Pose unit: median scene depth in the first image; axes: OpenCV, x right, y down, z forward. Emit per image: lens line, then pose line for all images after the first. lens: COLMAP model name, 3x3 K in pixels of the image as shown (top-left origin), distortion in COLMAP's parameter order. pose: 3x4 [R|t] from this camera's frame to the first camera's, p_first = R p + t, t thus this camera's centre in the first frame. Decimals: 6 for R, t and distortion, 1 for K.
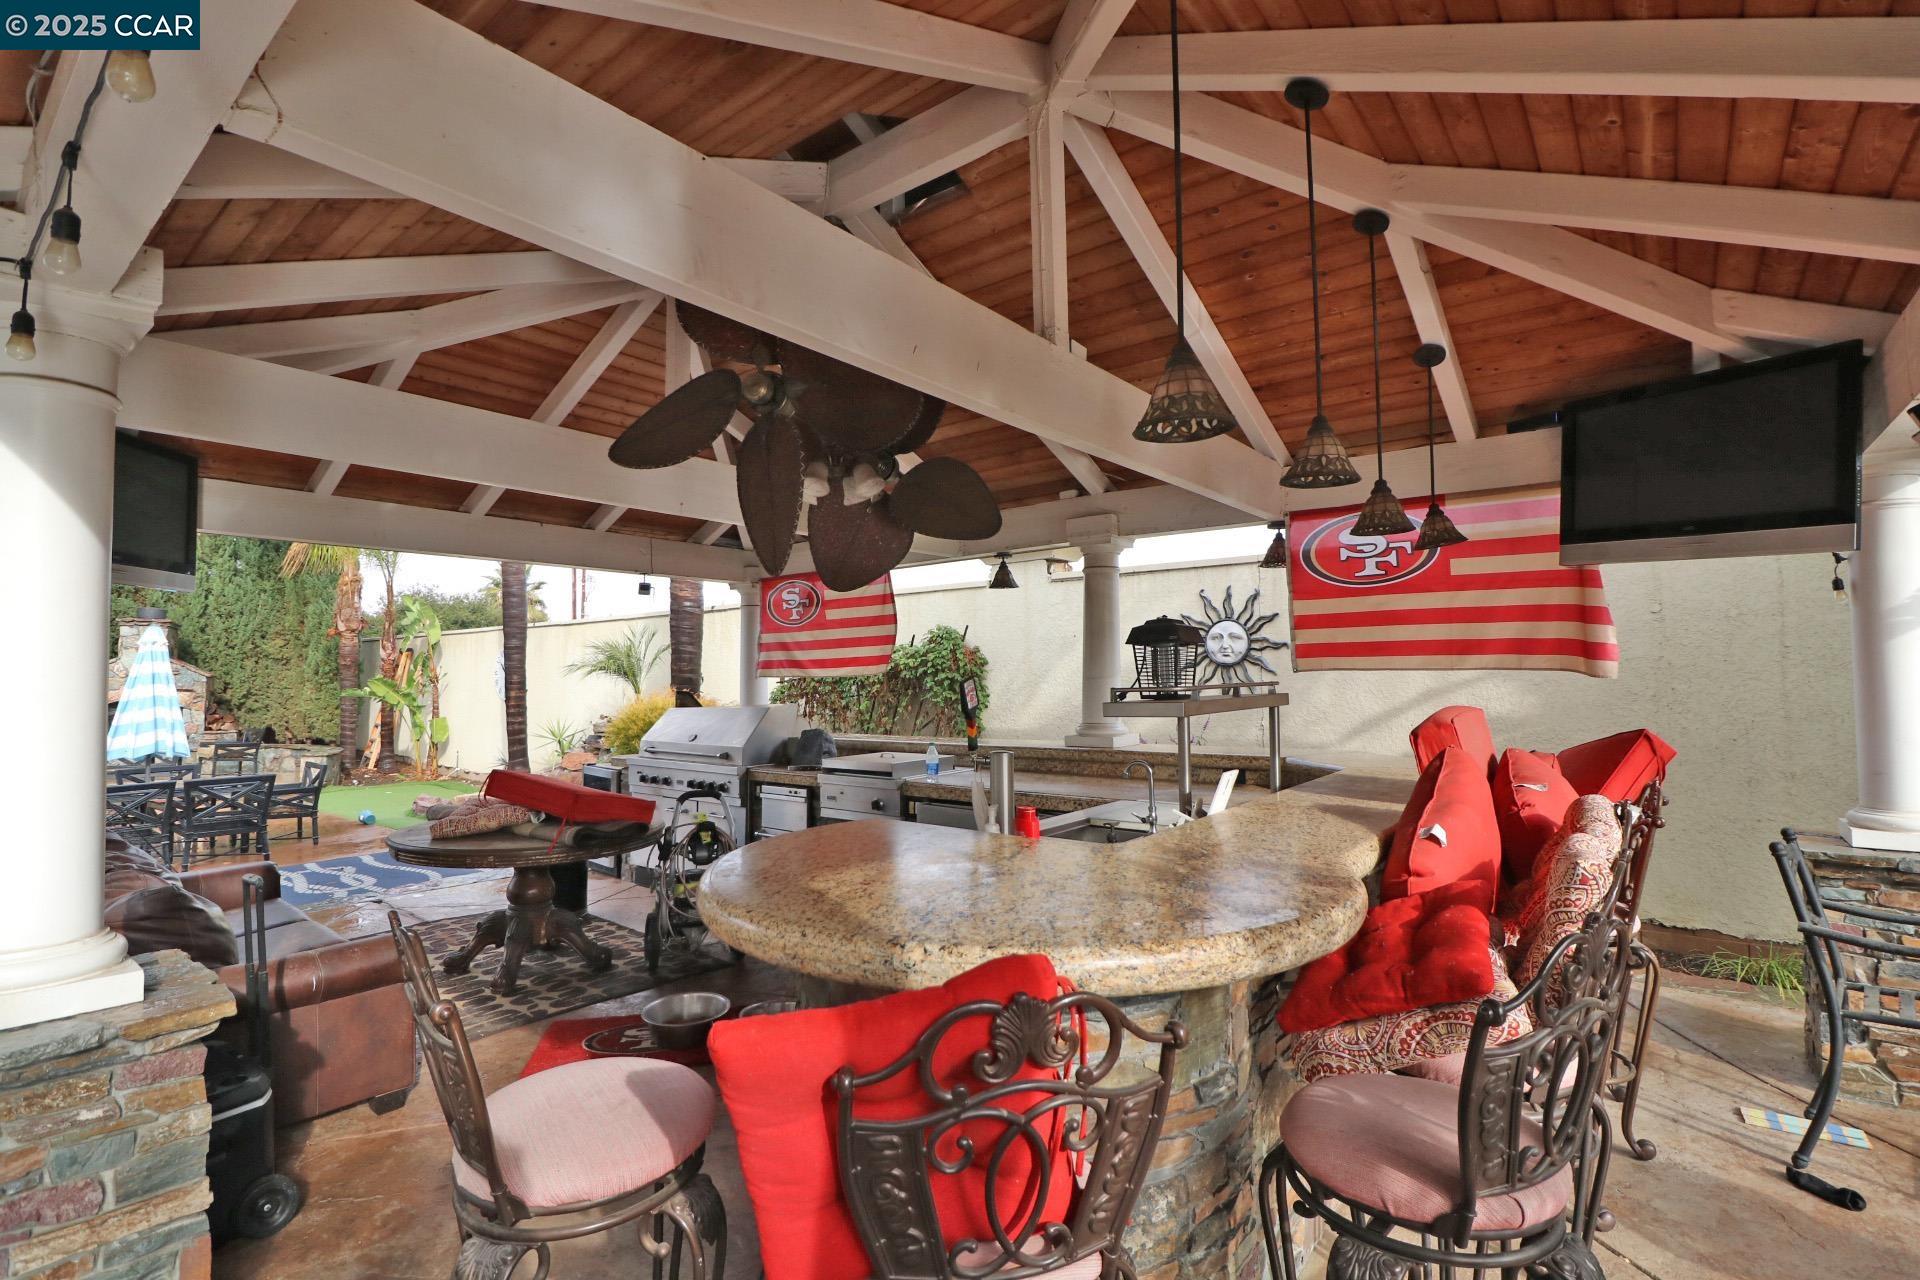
lens RADIAL K [[891.1, 0, 950.7], [0, 891.1, 644.5], [0, 0, 1]] dist [-0.005482, -0.010296]
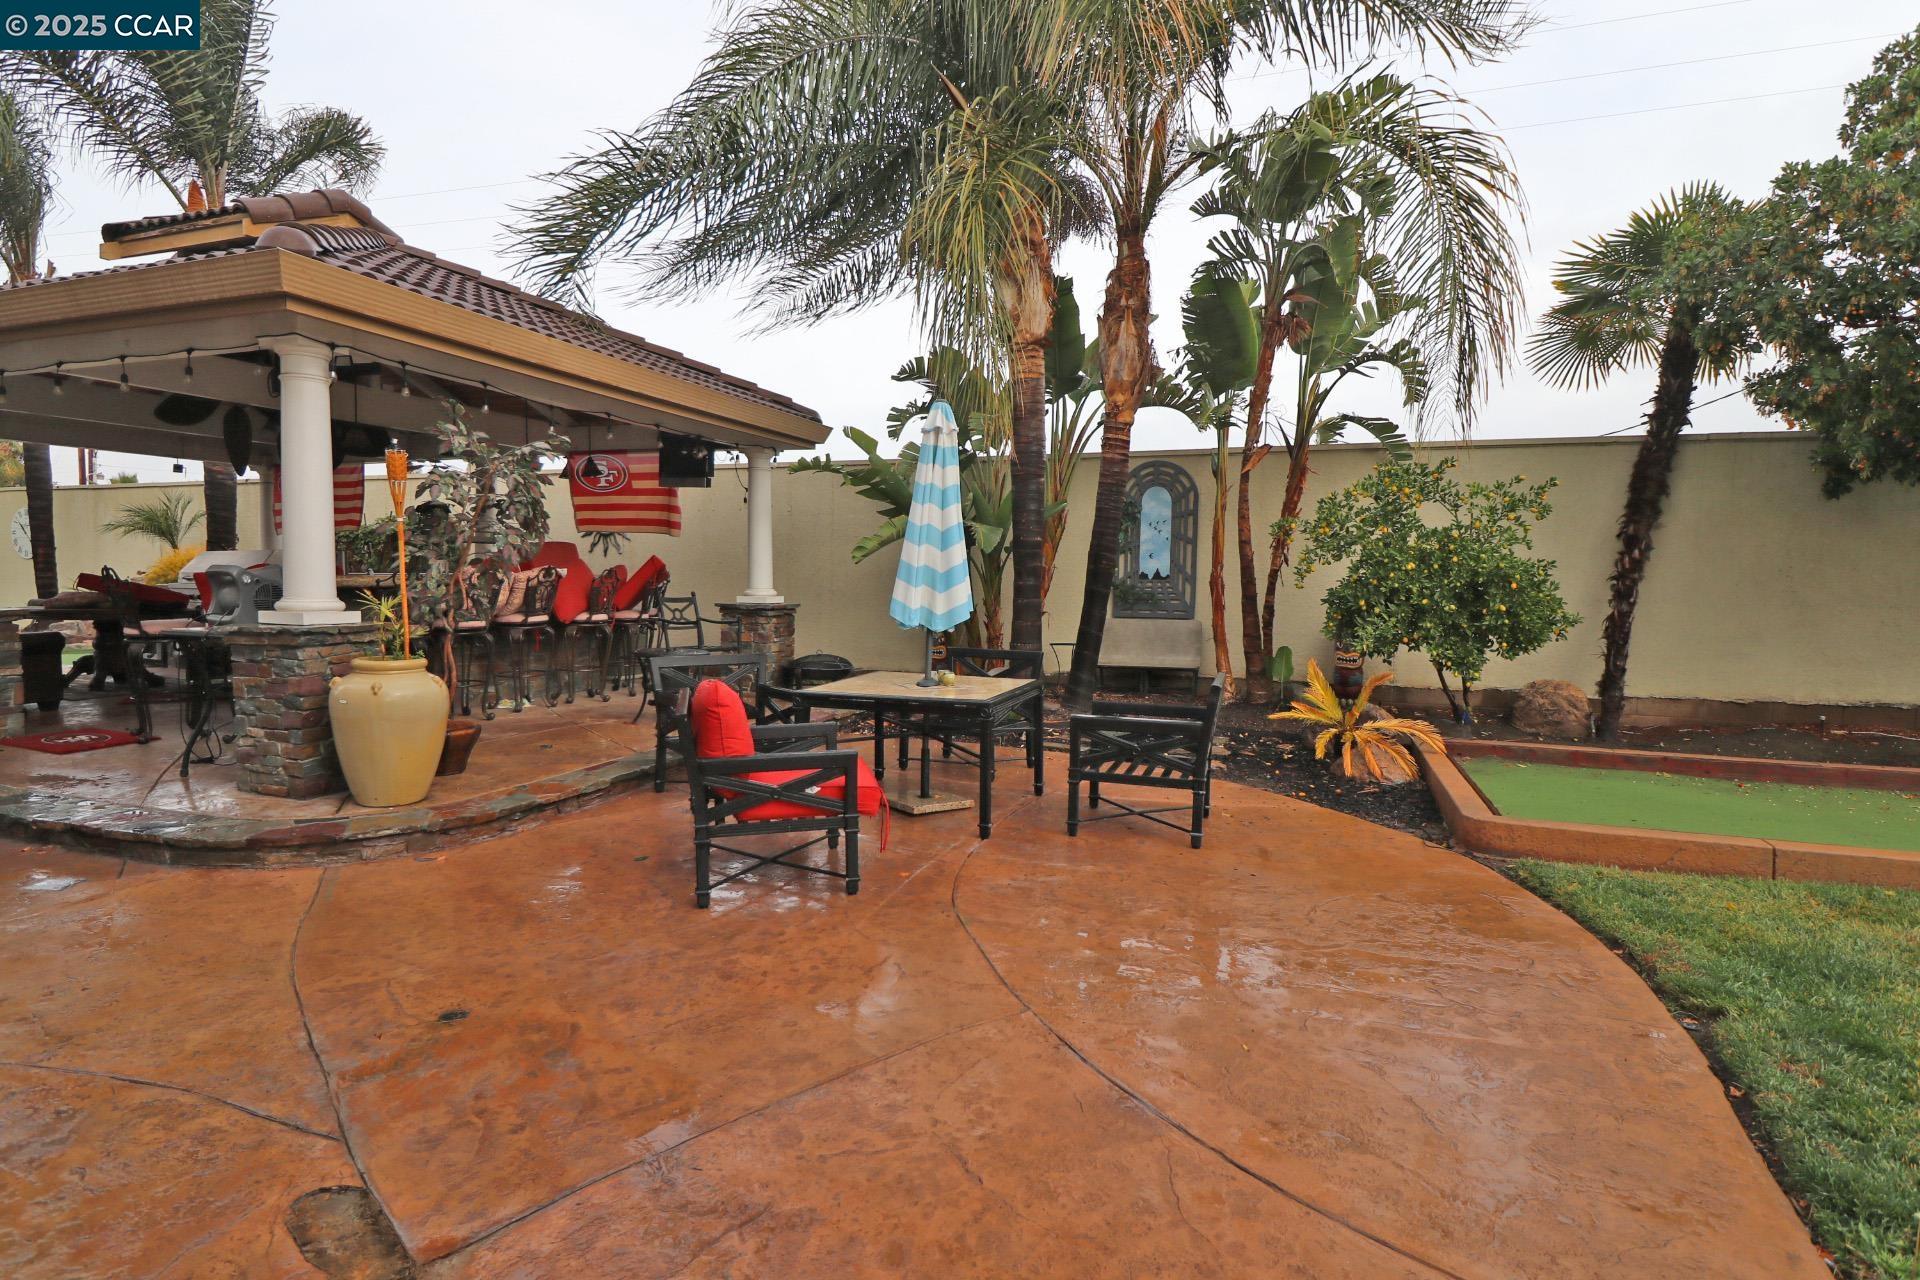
lens RADIAL K [[981.3, 0, 947.6], [0, 981.3, 644.5], [0, 0, 1]] dist [-0.004789, -0.005299]
pose [[0.945676, -0.002804, 0.325098, 0.317257], [-0.033079, 0.993943, 0.104797, 0.014417], [-0.323423, -0.109858, 0.939856, -0.912665]]
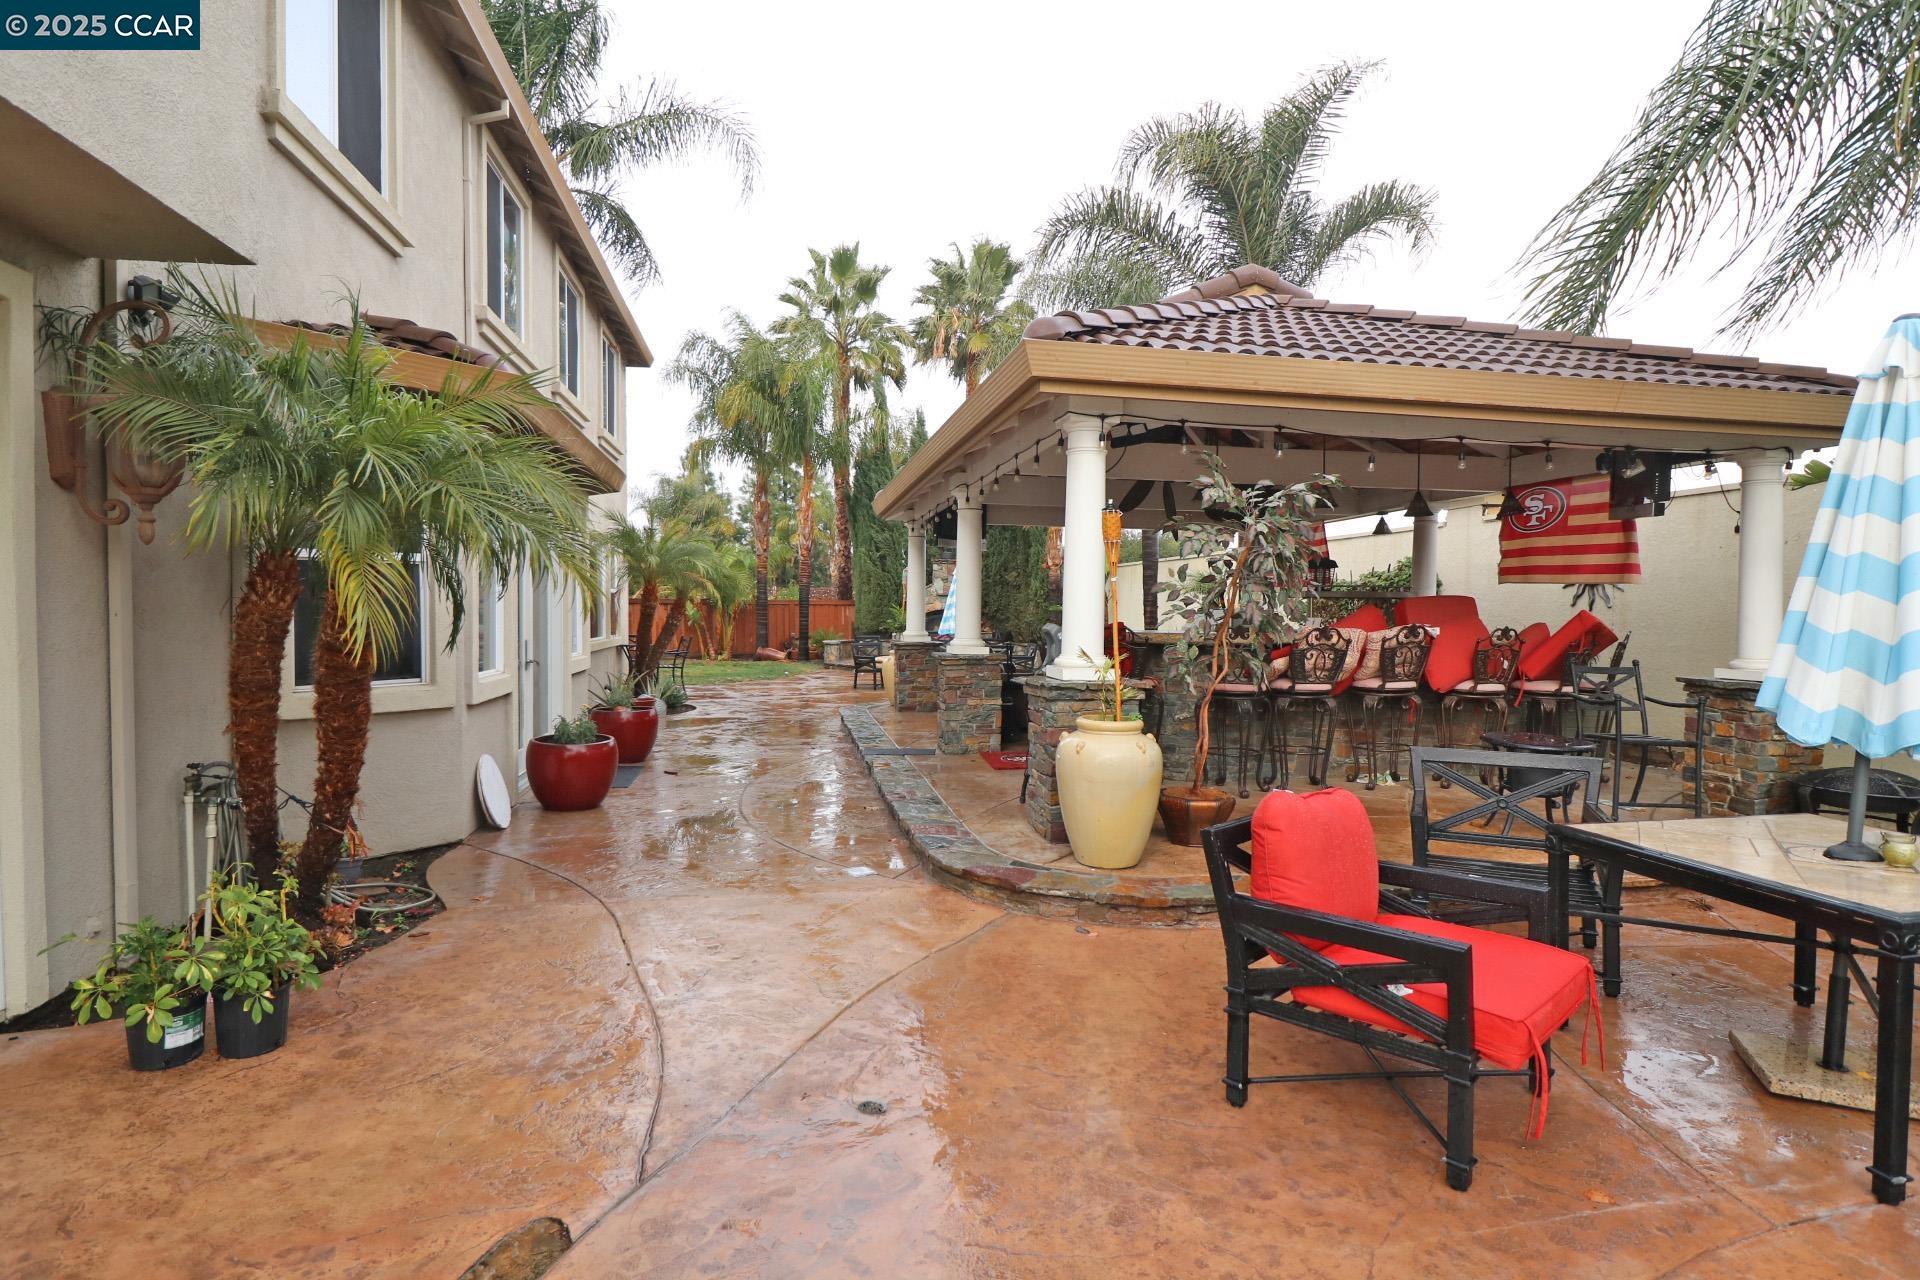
lens RADIAL K [[981.3, 0, 946.9], [0, 981.3, 644.8], [0, 0, 1]] dist [-0.004789, -0.005299]
pose [[0.753472, 0.040799, -0.656213, 0.543286], [0.004741, 0.997710, 0.067475, 0.010475], [0.657463, -0.053952, 0.751553, -0.720992]]
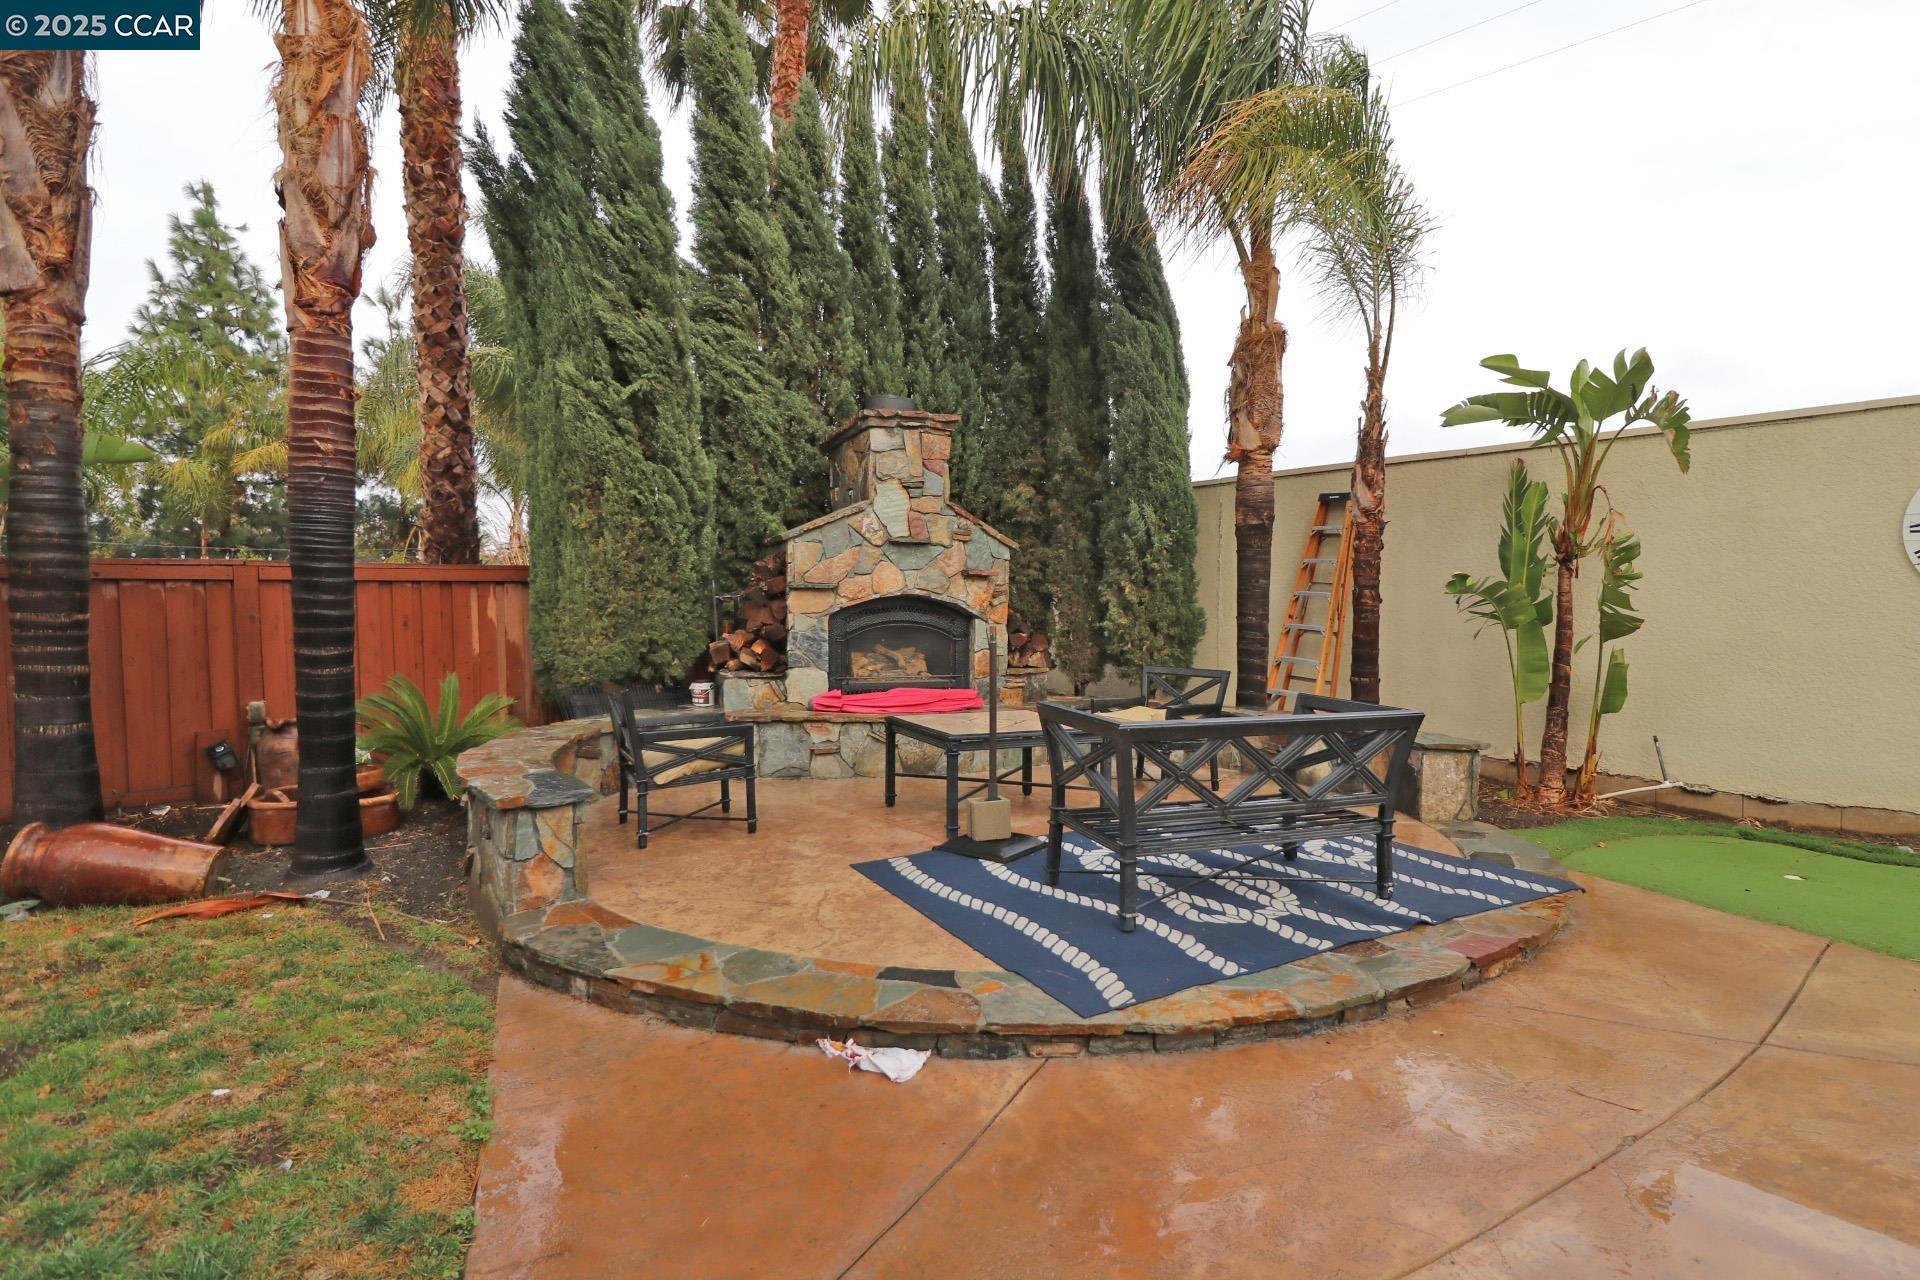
lens RADIAL K [[981.3, 0, 949.7], [0, 981.3, 645.3], [0, 0, 1]] dist [-0.004789, -0.005299]
pose [[0.972708, 0.020933, -0.231088, -1.703671], [-0.001709, 0.996542, 0.083077, 0.099124], [0.232028, -0.080415, 0.969379, 1.137655]]
